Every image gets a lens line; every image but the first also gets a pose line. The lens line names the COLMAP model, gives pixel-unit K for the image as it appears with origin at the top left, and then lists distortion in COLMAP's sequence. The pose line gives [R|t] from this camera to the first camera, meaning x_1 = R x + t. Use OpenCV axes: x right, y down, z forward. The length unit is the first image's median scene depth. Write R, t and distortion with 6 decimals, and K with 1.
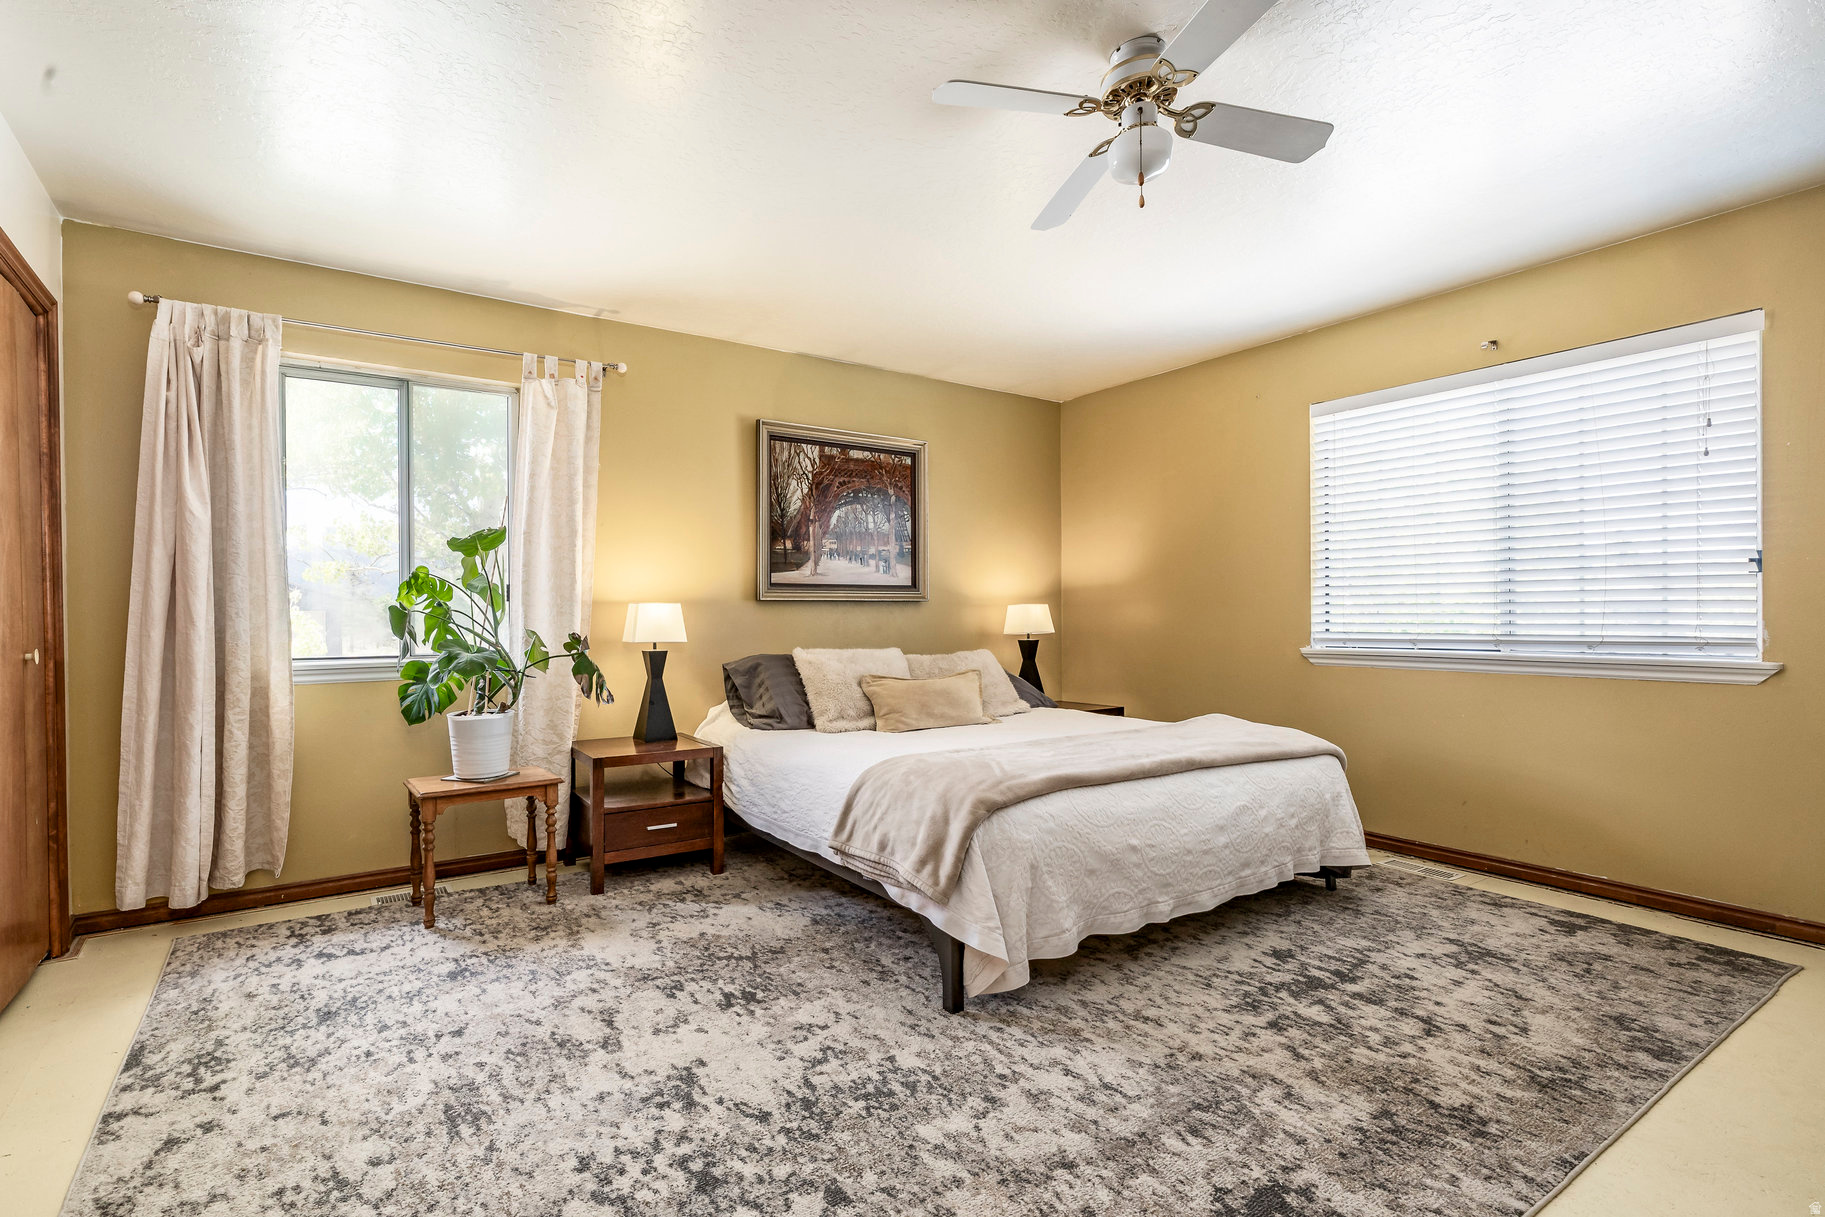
lens RADIAL K [[866.8, 0, 914.3], [0, 866.8, 610.2], [0, 0, 1]] dist [0.001038, 0.000684]
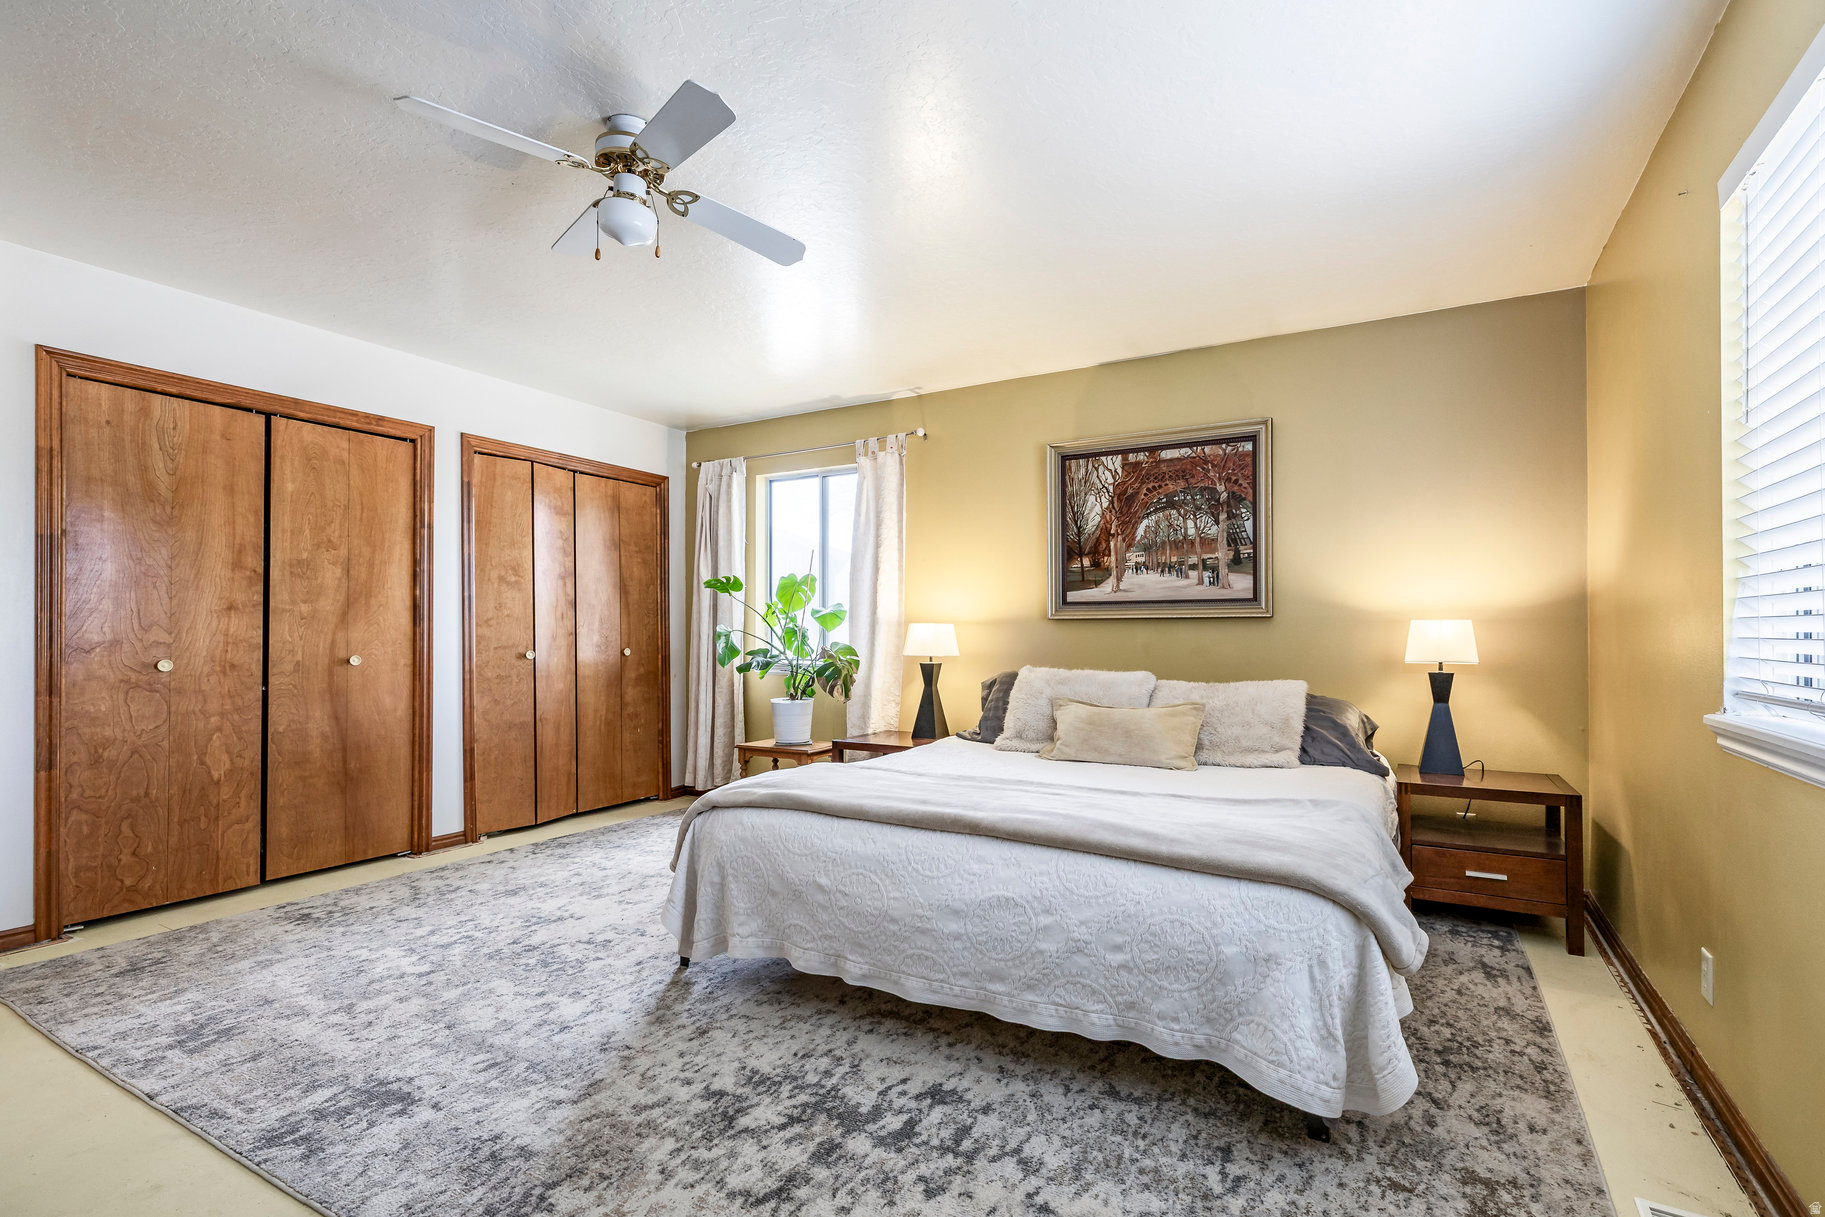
lens RADIAL K [[866.8, 0, 914.7], [0, 866.8, 623.4], [0, 0, 1]] dist [0.001038, 0.000684]
pose [[0.425322, -0.004948, -0.905028, 1.001887], [0.003310, 0.999987, -0.003912, -0.004539], [0.905036, -0.001332, 0.425333, 0.610541]]
